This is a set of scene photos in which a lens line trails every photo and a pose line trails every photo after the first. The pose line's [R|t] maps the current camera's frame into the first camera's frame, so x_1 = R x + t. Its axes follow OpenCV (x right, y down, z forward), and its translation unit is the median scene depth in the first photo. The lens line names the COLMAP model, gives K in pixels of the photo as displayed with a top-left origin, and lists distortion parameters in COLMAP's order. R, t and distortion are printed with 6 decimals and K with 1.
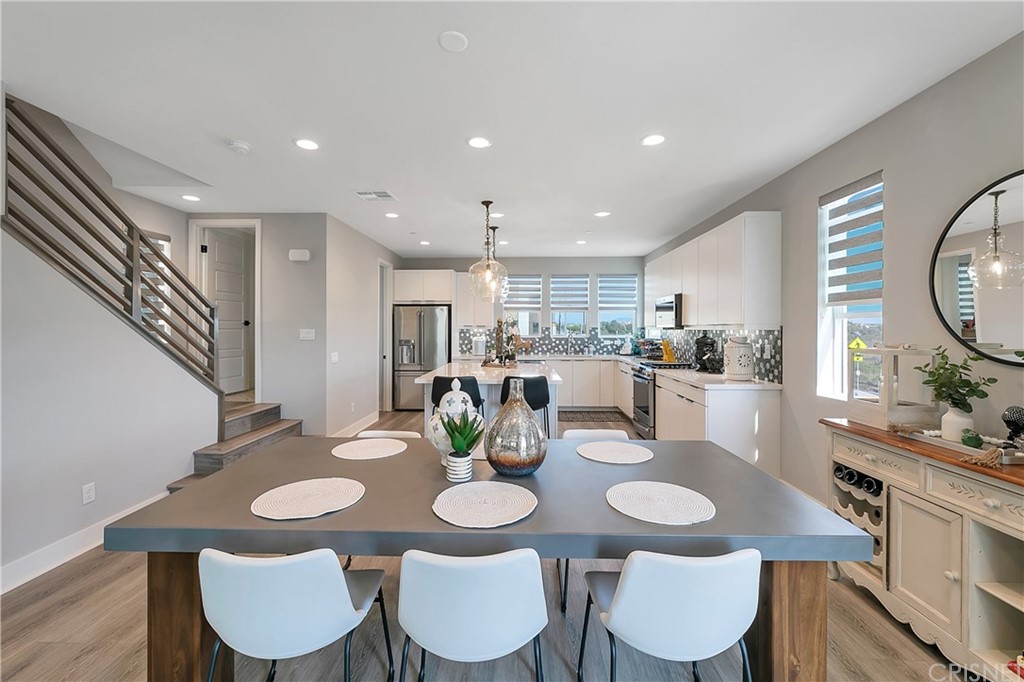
lens RADIAL K [[421.6, 0, 510.1], [0, 421.6, 331.1], [0, 0, 1]] dist [0.000338, -0.000405]
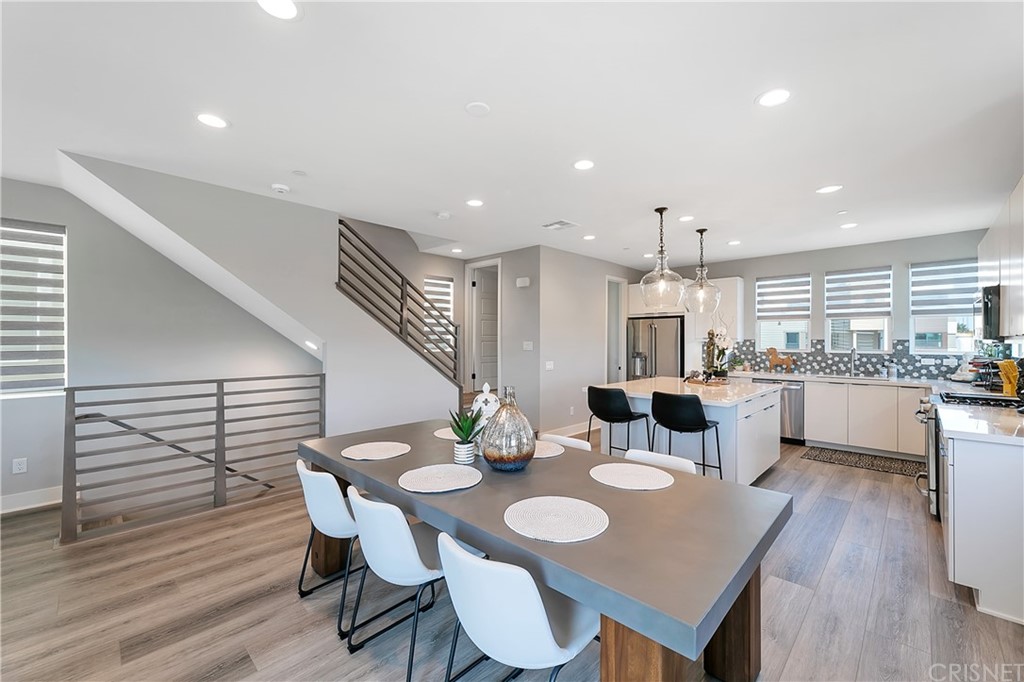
lens RADIAL K [[418.2, 0, 512.0], [0, 418.2, 341.0], [0, 0, 1]] dist [0.003237, 0.000098]
pose [[0.739025, -0.000038, -0.673678, 0.267213], [-0.004093, 0.999981, -0.004546, -0.000880], [0.673665, 0.006118, 0.739011, 0.058693]]
